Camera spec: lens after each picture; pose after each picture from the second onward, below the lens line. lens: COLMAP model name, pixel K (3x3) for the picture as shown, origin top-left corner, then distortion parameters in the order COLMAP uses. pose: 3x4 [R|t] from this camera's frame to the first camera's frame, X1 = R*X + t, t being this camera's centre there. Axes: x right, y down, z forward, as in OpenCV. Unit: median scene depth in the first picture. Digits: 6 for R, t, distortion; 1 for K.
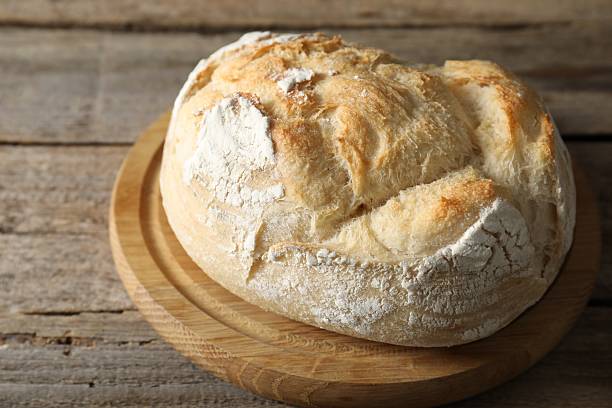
lens RADIAL K [[1951.4, 0, 306.0], [0, 1951.4, 204.0], [0, 0, 1]] dist [0.087208, 1.309392]
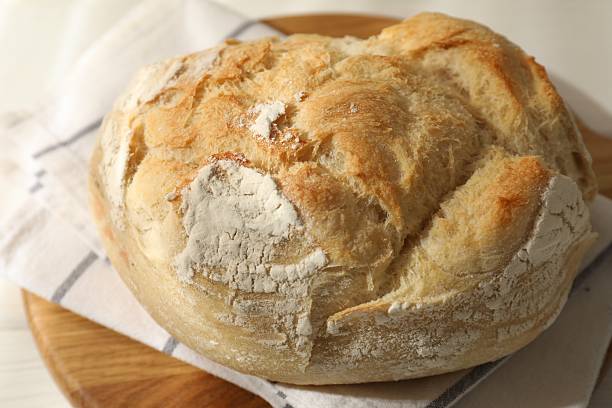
lens RADIAL K [[1951.4, 0, 306.0], [0, 1951.4, 204.0], [0, 0, 1]] dist [0.087208, 1.309392]
pose [[0.792287, -0.388979, 0.470081, -0.402271], [0.260094, 0.912243, 0.316487, -0.293746], [-0.551935, -0.128483, 0.823930, 0.318740]]
